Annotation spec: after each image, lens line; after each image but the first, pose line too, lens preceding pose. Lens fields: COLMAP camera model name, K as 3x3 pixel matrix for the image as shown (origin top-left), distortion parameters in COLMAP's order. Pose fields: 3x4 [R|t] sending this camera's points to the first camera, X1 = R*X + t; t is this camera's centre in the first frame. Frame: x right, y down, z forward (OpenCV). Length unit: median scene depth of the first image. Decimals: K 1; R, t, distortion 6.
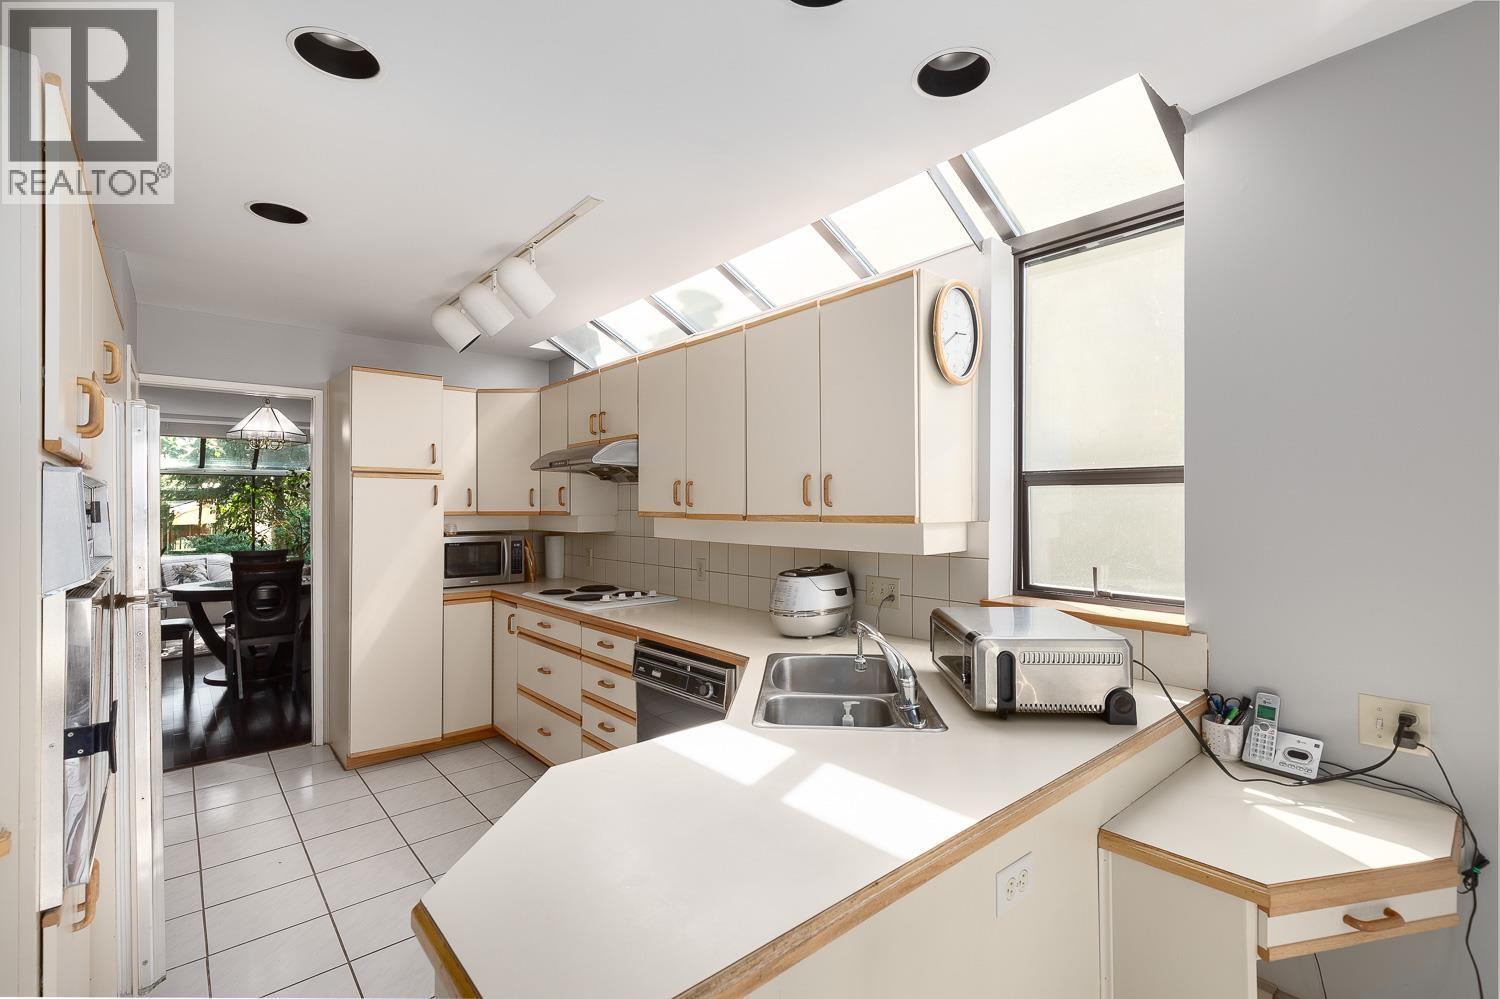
lens RADIAL K [[670.5, 0, 755.6], [0, 670.5, 501.4], [0, 0, 1]] dist [0.016392, 0.000137]
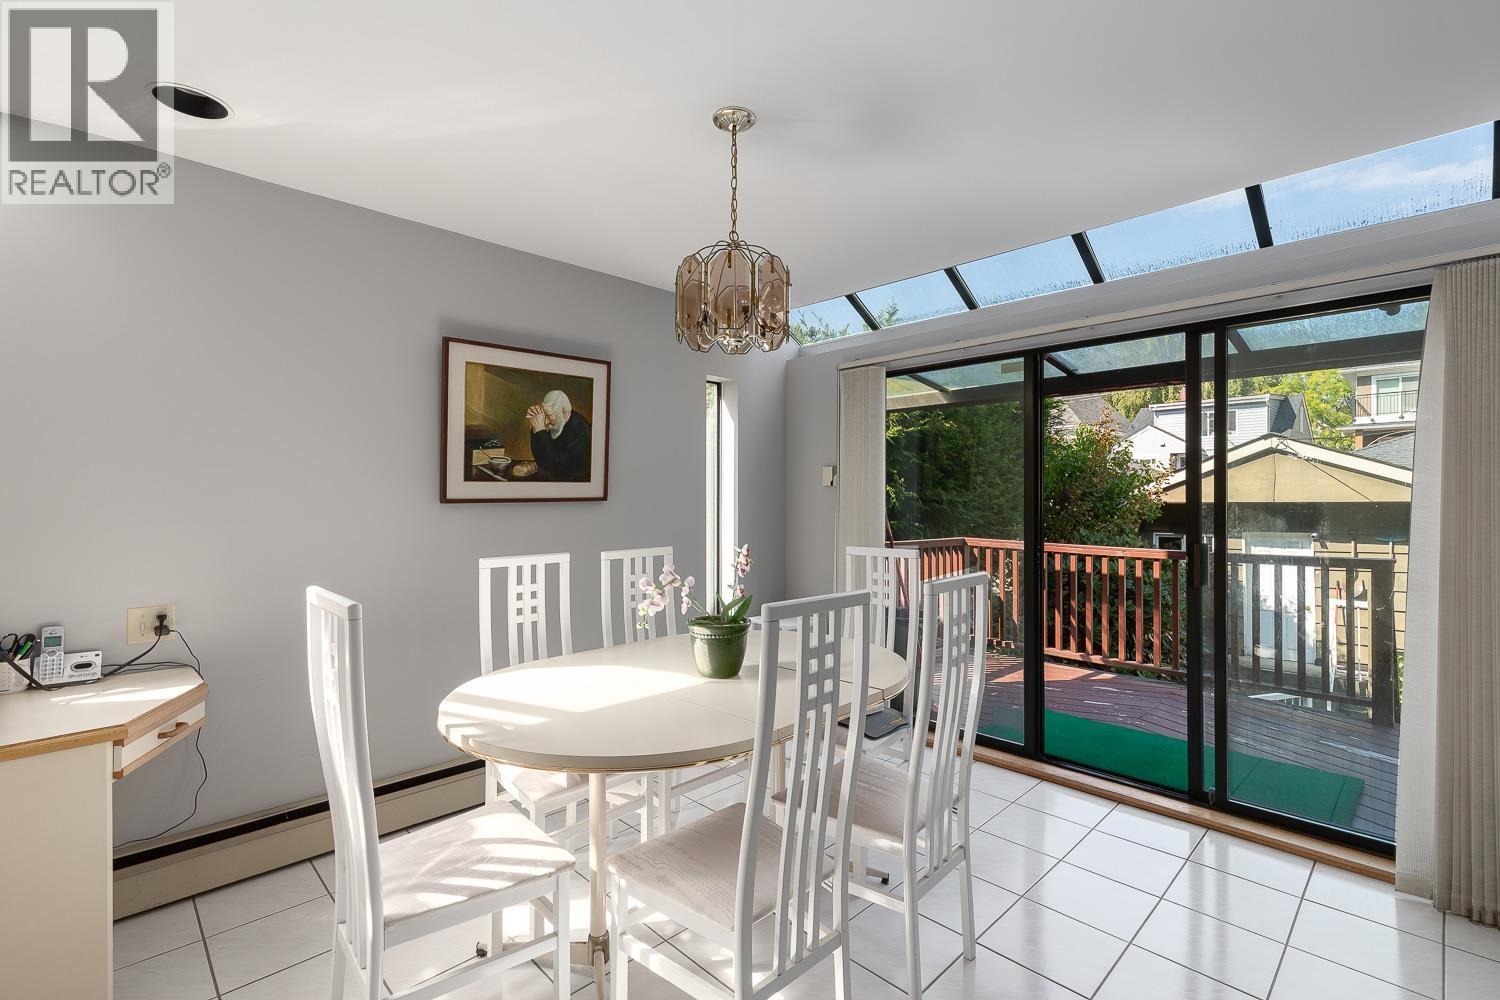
lens RADIAL K [[670.5, 0, 755.6], [0, 670.5, 501.9], [0, 0, 1]] dist [0.016392, 0.000137]
pose [[-0.065552, 0.001929, 0.997847, -0.569031], [-0.004750, 0.999986, -0.002246, 0.061353], [-0.997838, -0.004887, -0.065542, -0.178786]]
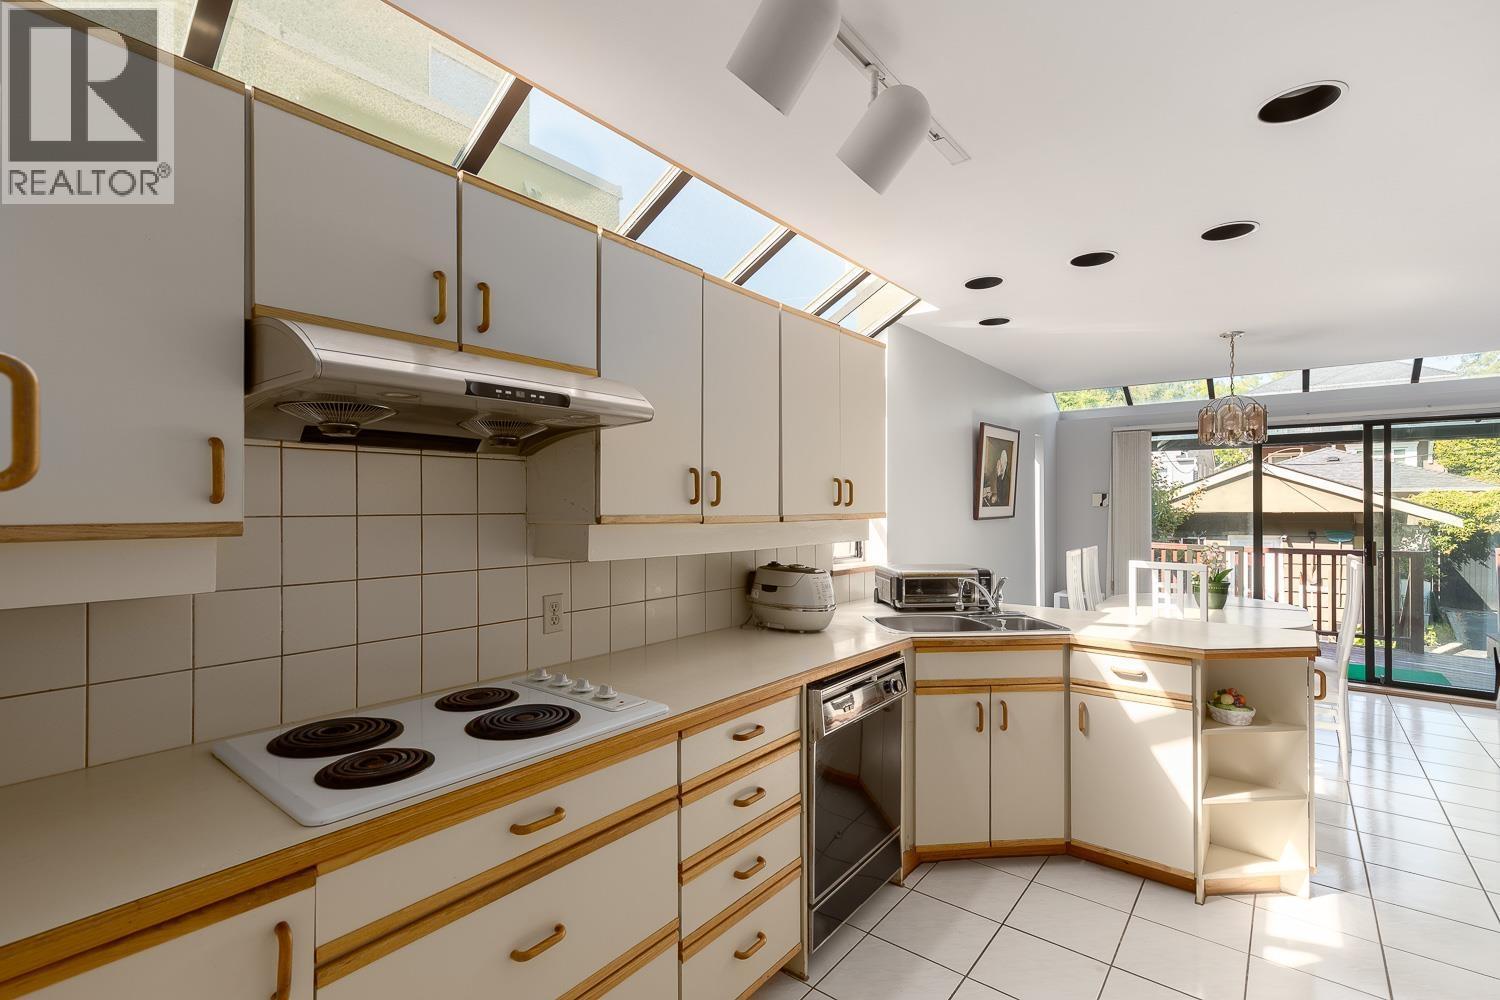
lens RADIAL K [[670.5, 0, 755.6], [0, 670.5, 501.9], [0, 0, 1]] dist [0.016392, 0.000137]
pose [[-0.186983, 0.007958, 0.982331, -1.493130], [-0.004870, 0.999947, -0.009027, 0.019120], [-0.982351, -0.006472, -0.186935, 2.014222]]
